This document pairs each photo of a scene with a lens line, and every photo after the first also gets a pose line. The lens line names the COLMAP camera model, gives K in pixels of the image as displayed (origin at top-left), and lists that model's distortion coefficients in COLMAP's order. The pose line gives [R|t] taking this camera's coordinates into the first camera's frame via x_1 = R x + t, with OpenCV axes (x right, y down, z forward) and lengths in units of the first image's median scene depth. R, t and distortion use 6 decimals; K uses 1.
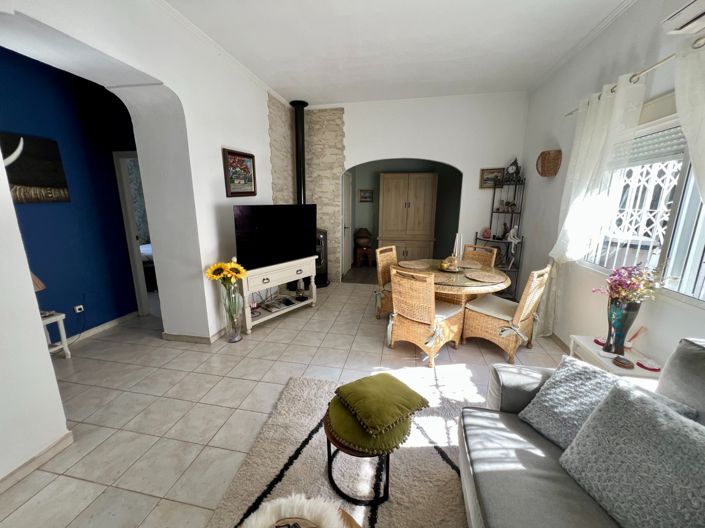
lens RADIAL K [[283.2, 0, 350.1], [0, 283.2, 264.4], [0, 0, 1]] dist [-0.000662, 0.000747]
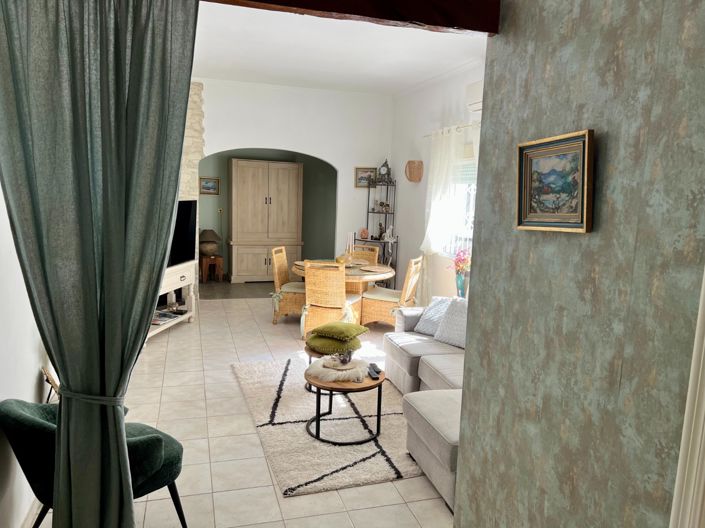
lens RADIAL K [[529.6, 0, 351.4], [0, 529.6, 267.5], [0, 0, 1]] dist [0.074713, -0.084373]
pose [[0.881688, -0.035531, 0.470493, -0.520507], [0.066165, 0.996618, -0.048727, 0.113543], [-0.467171, 0.074093, 0.881057, -0.709575]]
